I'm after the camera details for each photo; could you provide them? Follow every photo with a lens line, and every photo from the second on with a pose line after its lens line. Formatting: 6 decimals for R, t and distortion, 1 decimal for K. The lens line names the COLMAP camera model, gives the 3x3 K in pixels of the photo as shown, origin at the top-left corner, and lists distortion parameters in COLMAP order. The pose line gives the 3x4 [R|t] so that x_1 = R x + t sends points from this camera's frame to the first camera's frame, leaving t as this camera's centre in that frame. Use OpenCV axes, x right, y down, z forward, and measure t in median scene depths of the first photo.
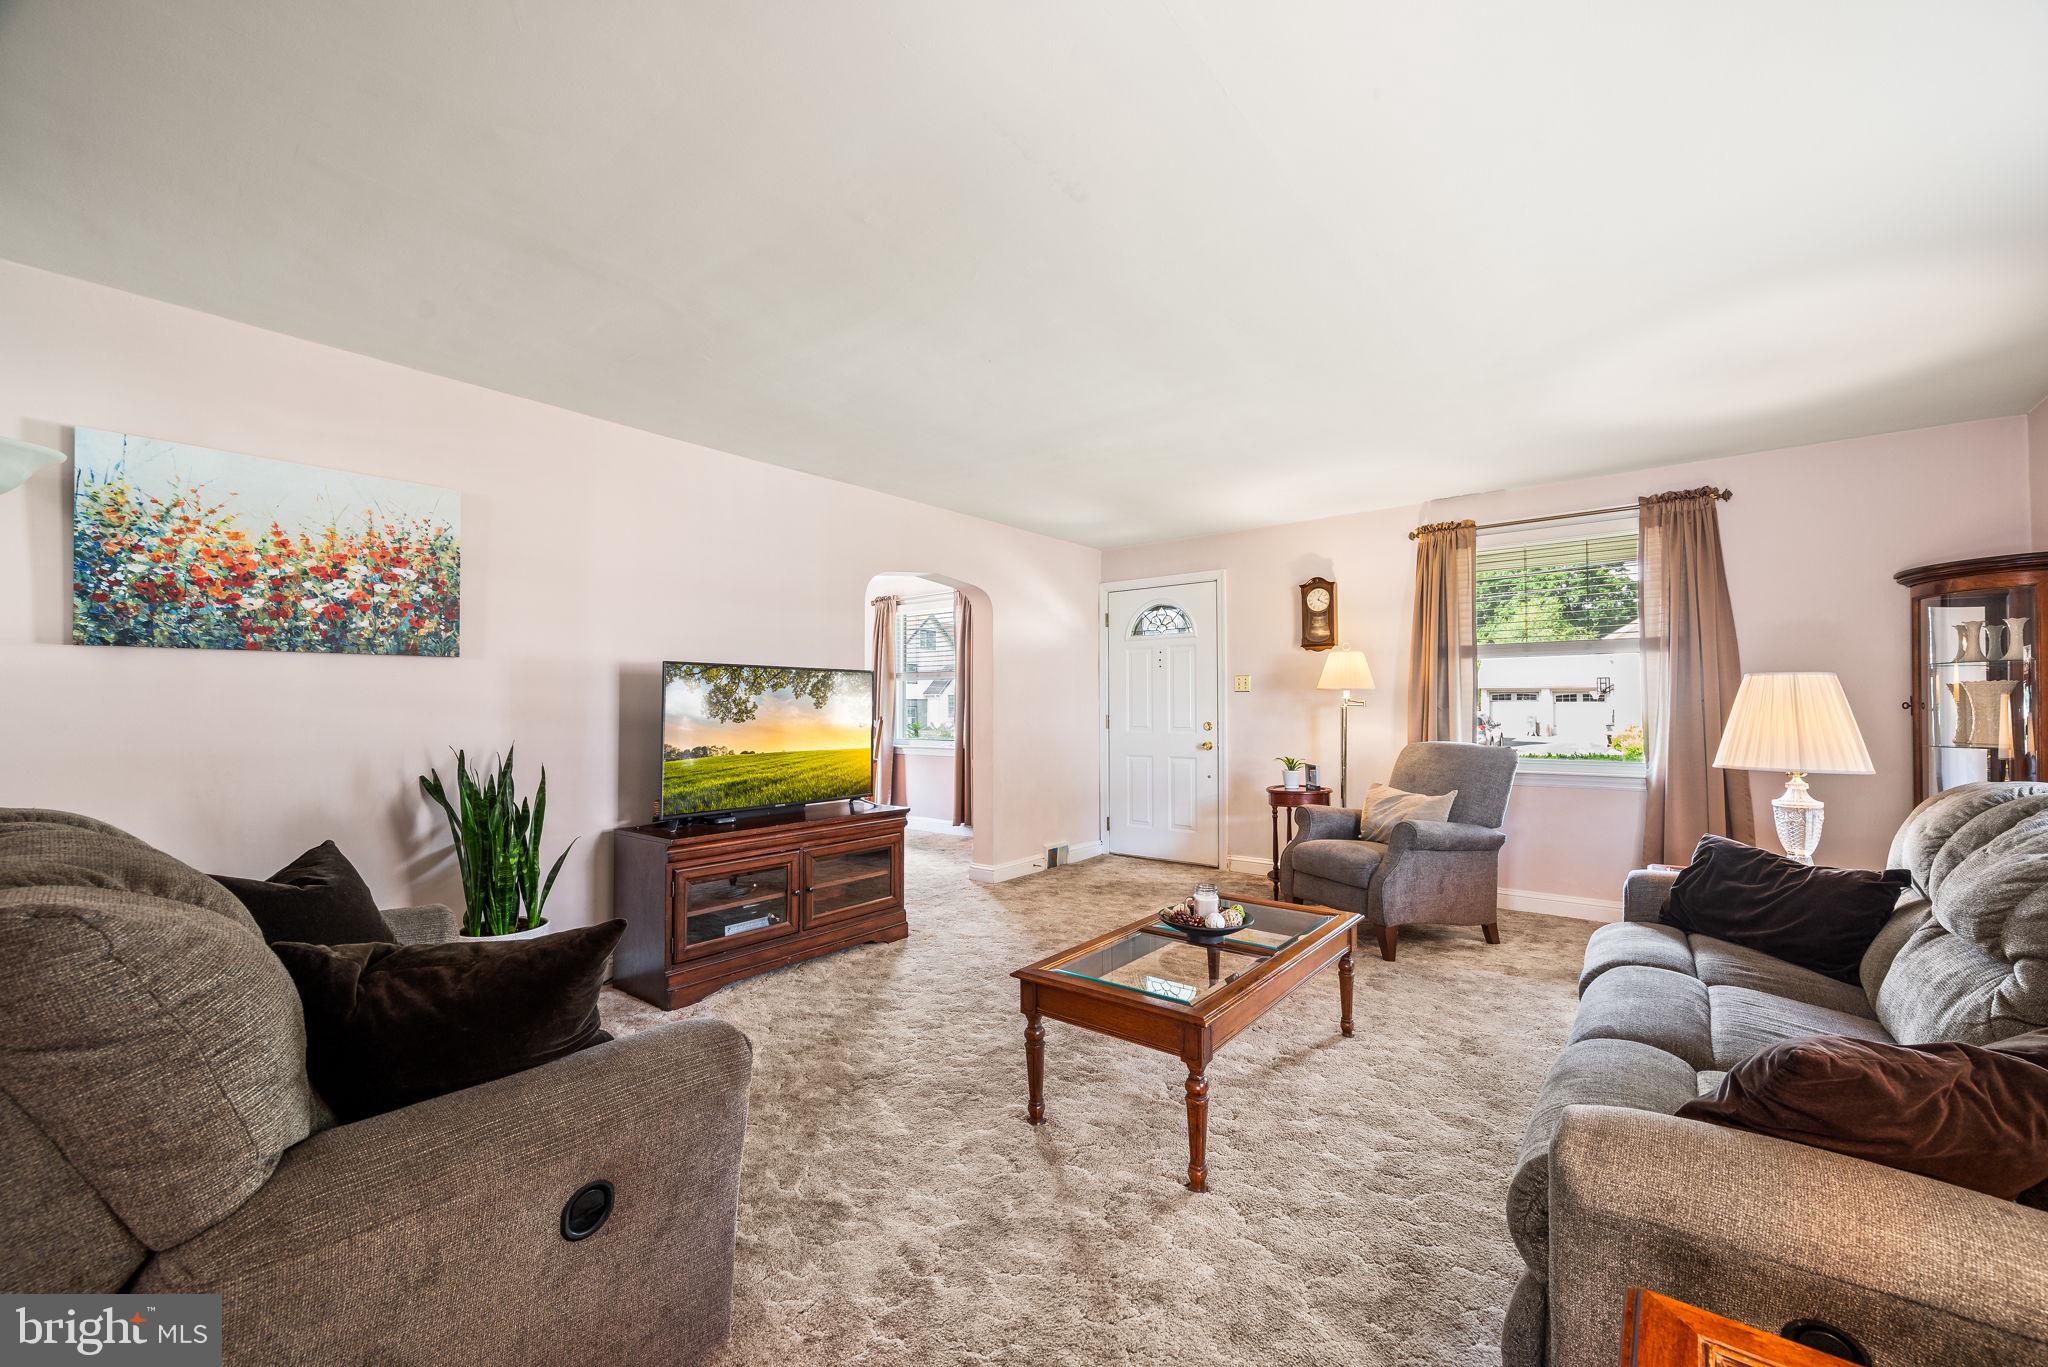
lens RADIAL K [[807.1, 0, 1027.7], [0, 807.1, 700.2], [0, 0, 1]] dist [-0.002055, -0.000209]
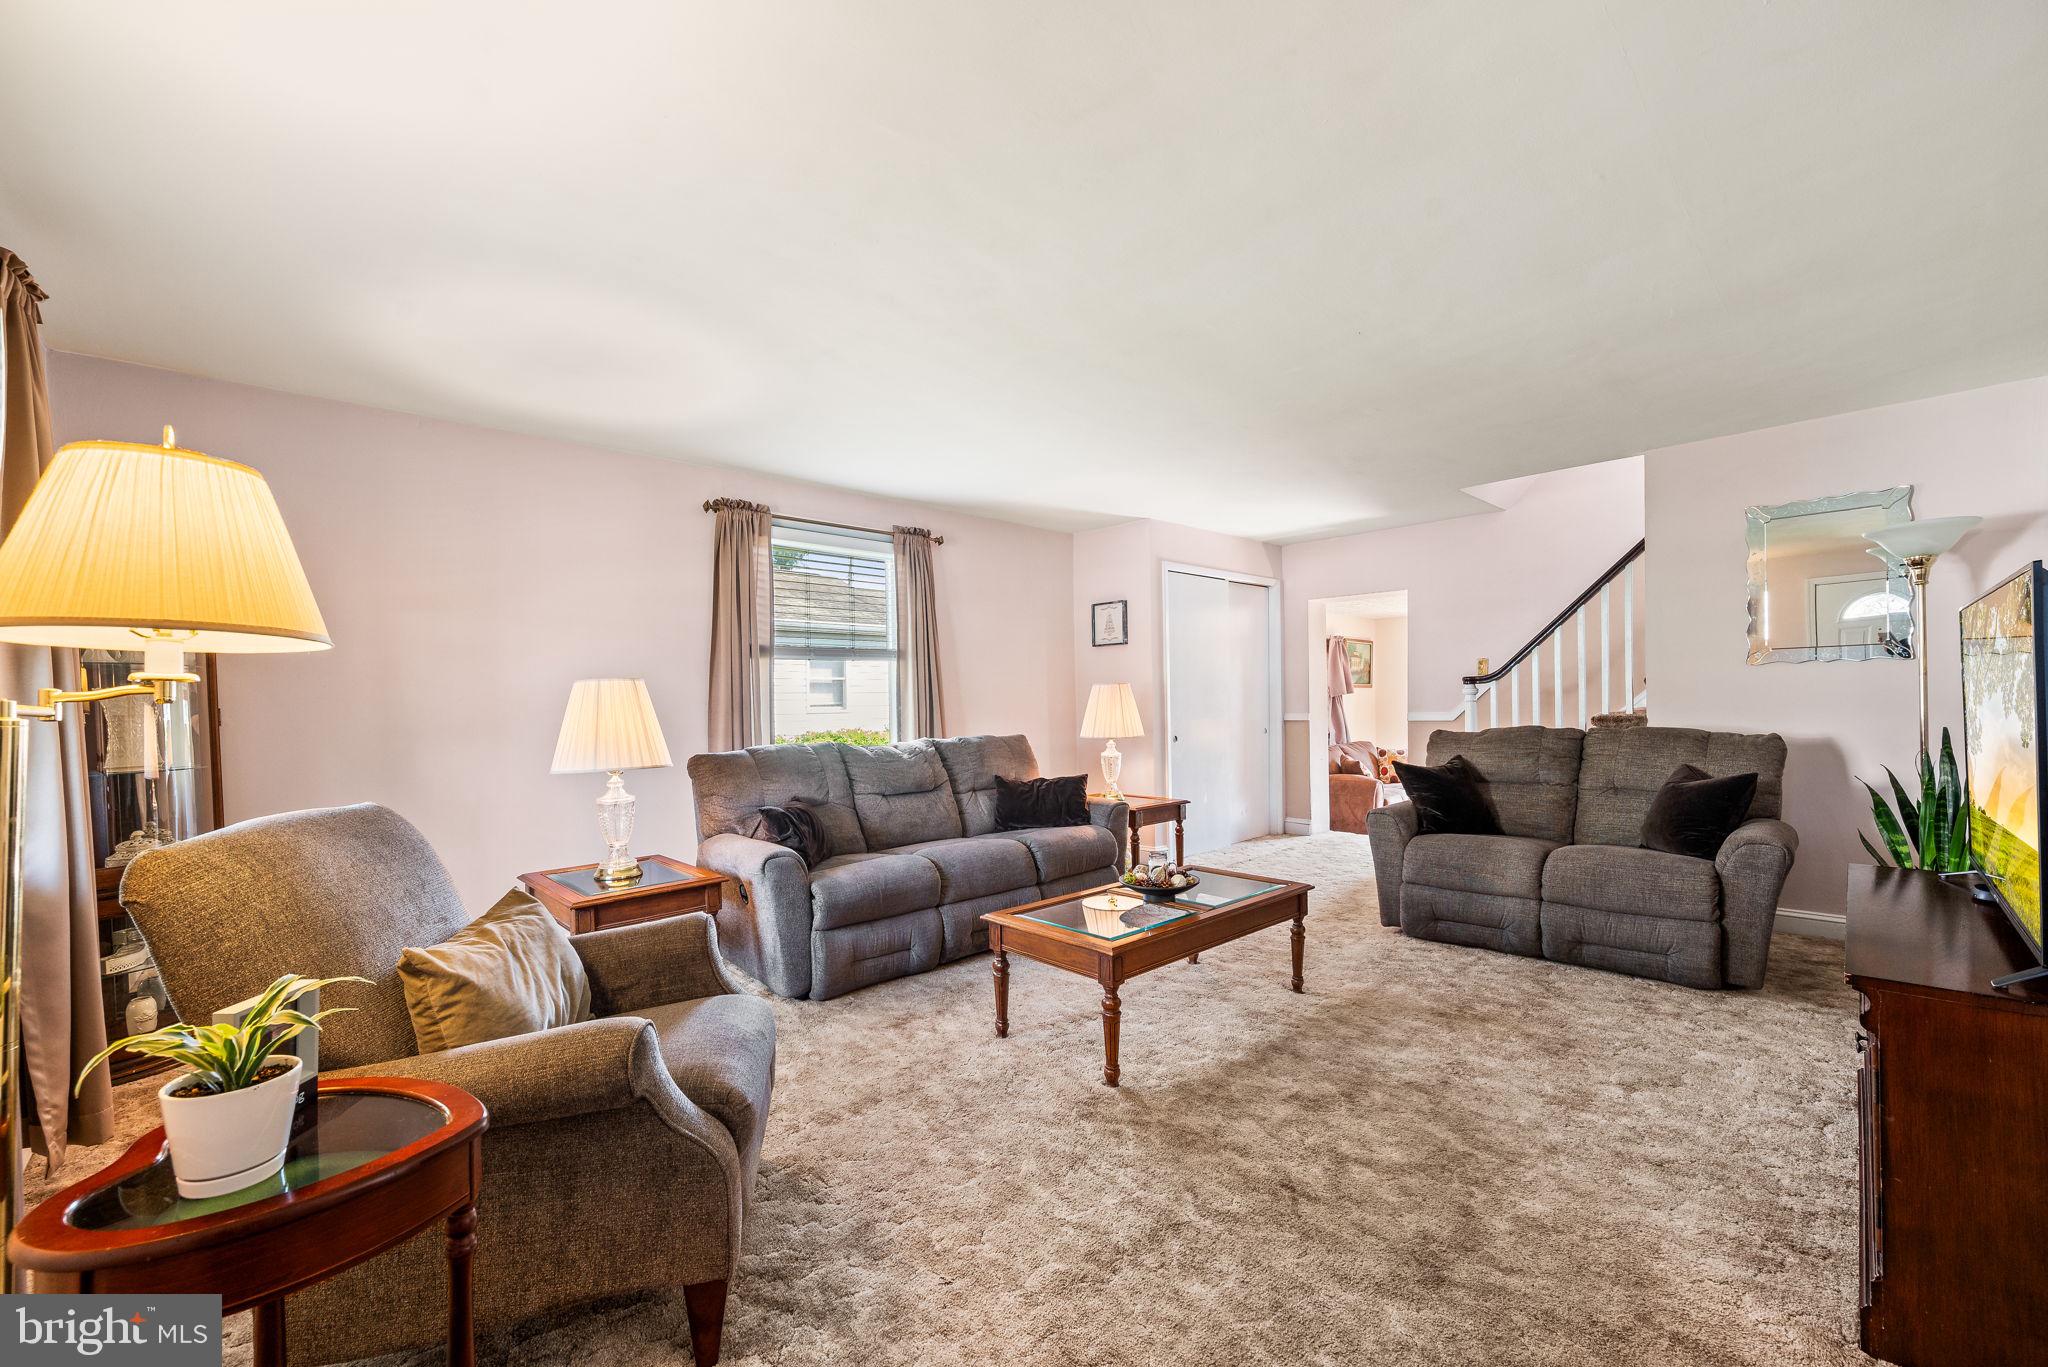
lens RADIAL K [[807.1, 0, 1027.7], [0, 807.1, 700.2], [0, 0, 1]] dist [-0.002055, -0.000209]
pose [[-0.992185, 0.021183, 0.122962, 0.192838], [0.019887, 0.999733, -0.011760, 0.015065], [-0.123178, -0.009222, -0.992342, 1.614839]]
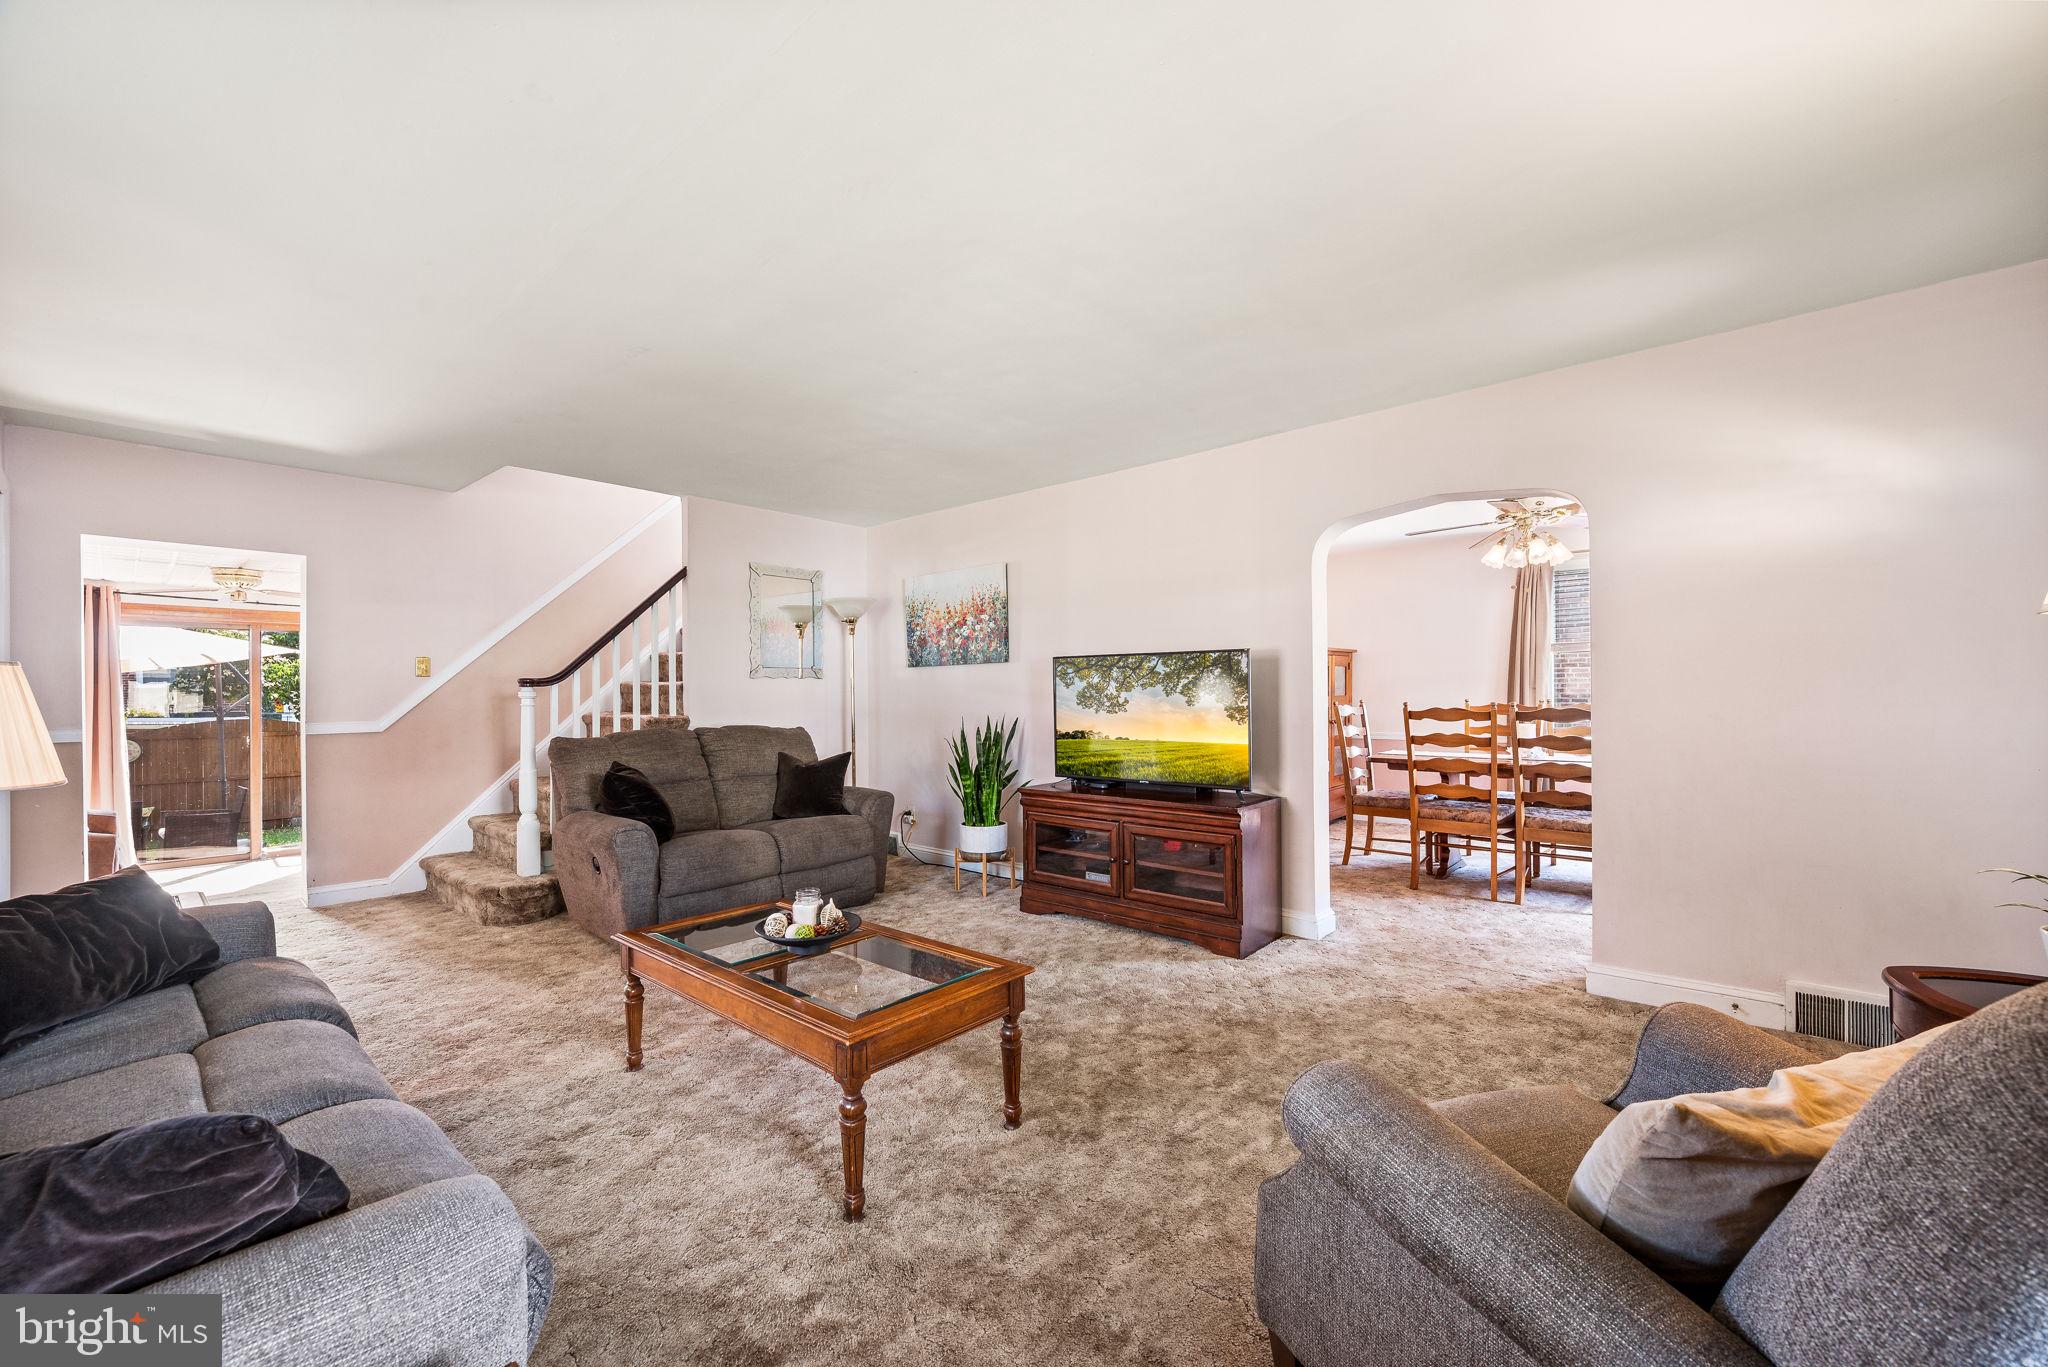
lens RADIAL K [[807.1, 0, 1027.7], [0, 807.1, 700.2], [0, 0, 1]] dist [-0.002055, -0.000209]
pose [[-0.040518, 0.010366, -0.999125, 0.828205], [0.018222, 0.999788, 0.009634, 0.008947], [0.999013, -0.017816, -0.040699, 0.953007]]
